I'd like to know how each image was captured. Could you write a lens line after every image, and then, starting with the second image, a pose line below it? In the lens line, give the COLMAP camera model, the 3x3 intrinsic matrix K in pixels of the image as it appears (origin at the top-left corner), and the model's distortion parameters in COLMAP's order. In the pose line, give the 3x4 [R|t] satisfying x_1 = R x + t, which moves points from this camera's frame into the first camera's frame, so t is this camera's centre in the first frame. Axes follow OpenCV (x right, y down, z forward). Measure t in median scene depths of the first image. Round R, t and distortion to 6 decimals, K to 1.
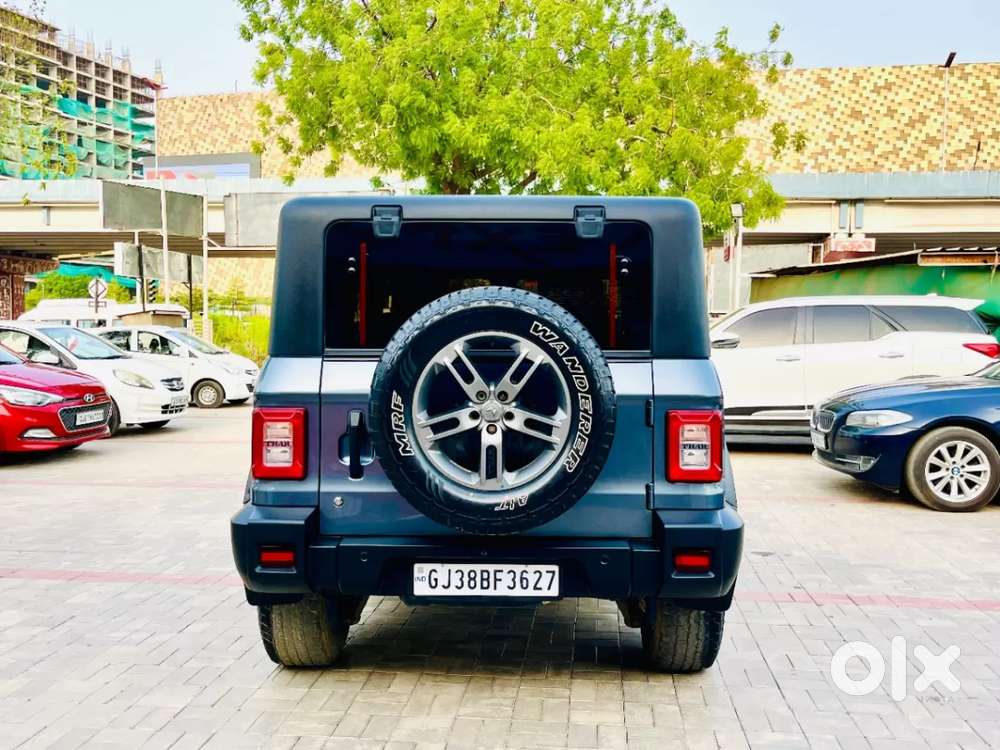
lens RADIAL K [[920.0, 0, 496.8], [0, 920.0, 370.4], [0, 0, 1]] dist [0.015675, -0.005043]
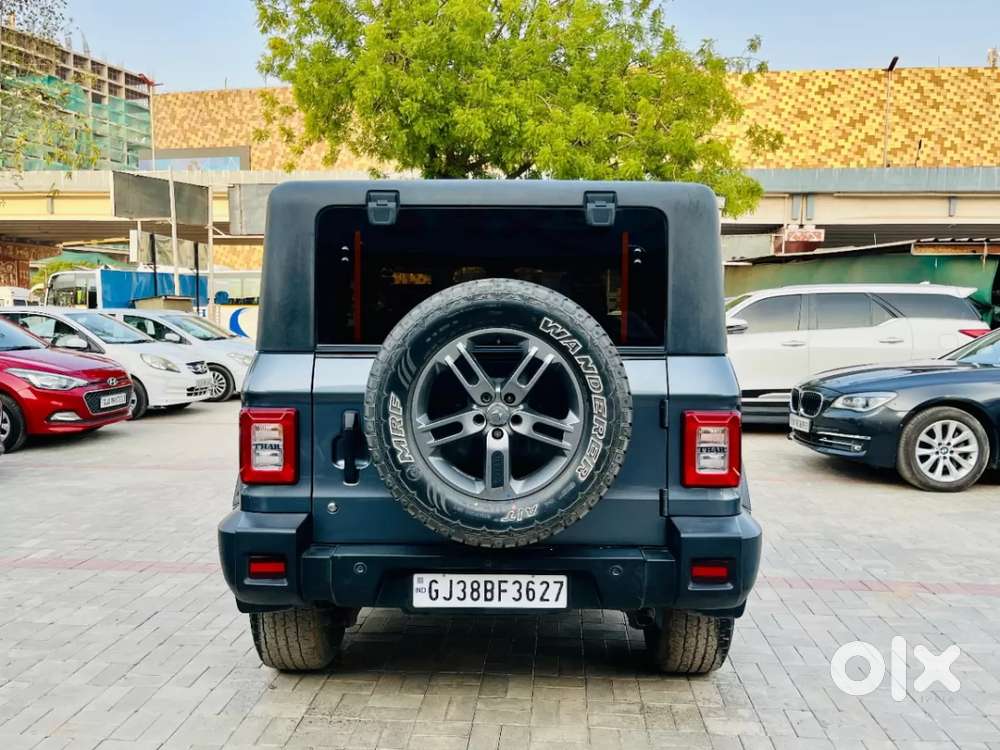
lens RADIAL K [[841.5, 0, 488.3], [0, 841.5, 377.0], [0, 0, 1]] dist [0.061049, -0.094024]
pose [[0.999772, -0.000081, 0.021357, -0.013226], [-0.000584, 0.999516, 0.031114, -0.007596], [-0.021349, -0.031119, 0.999288, 0.059725]]
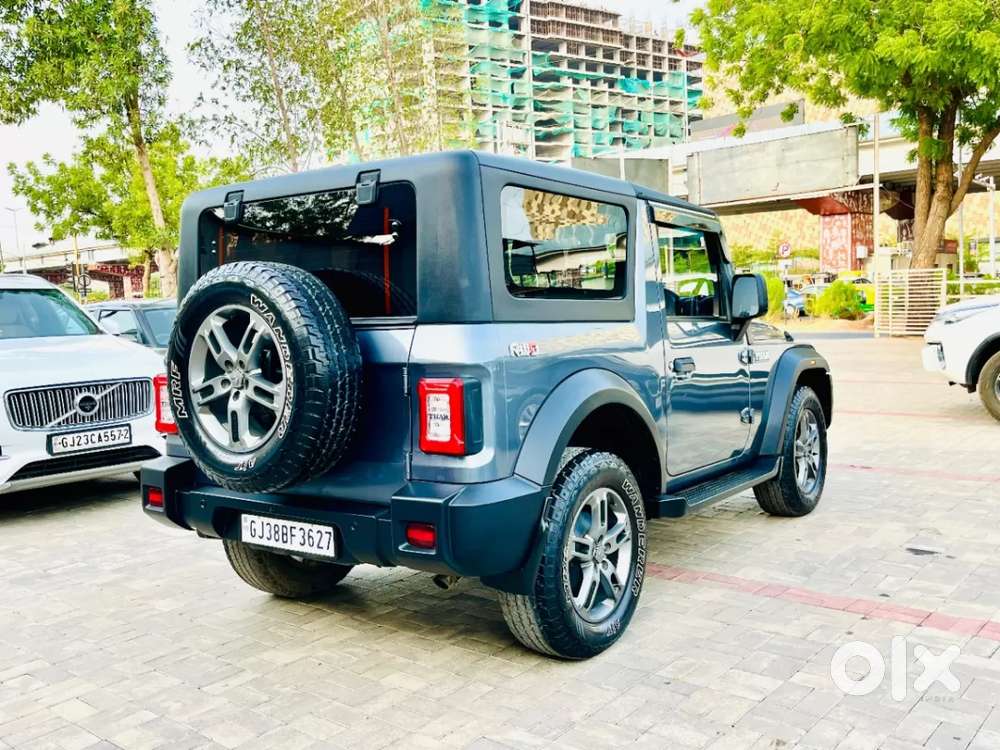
lens RADIAL K [[920.0, 0, 496.8], [0, 920.0, 370.4], [0, 0, 1]] dist [0.015675, -0.005043]
pose [[0.828678, 0.001388, -0.559724, 0.331273], [0.025660, 0.998851, 0.040467, -0.000562], [0.559138, -0.047896, 0.827690, 0.106501]]
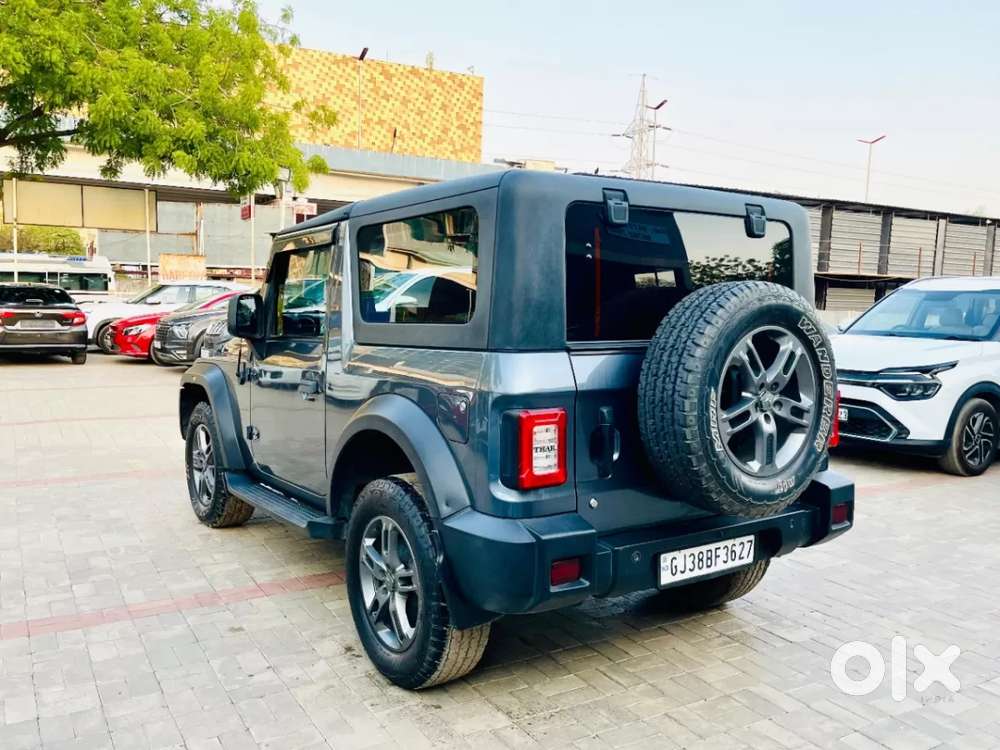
lens RADIAL K [[841.5, 0, 488.3], [0, 841.5, 377.0], [0, 0, 1]] dist [0.061049, -0.094024]
pose [[0.811498, -0.047426, 0.582427, -0.321765], [0.007213, 0.997438, 0.071168, -0.021245], [-0.584310, -0.053552, 0.809762, 0.155529]]
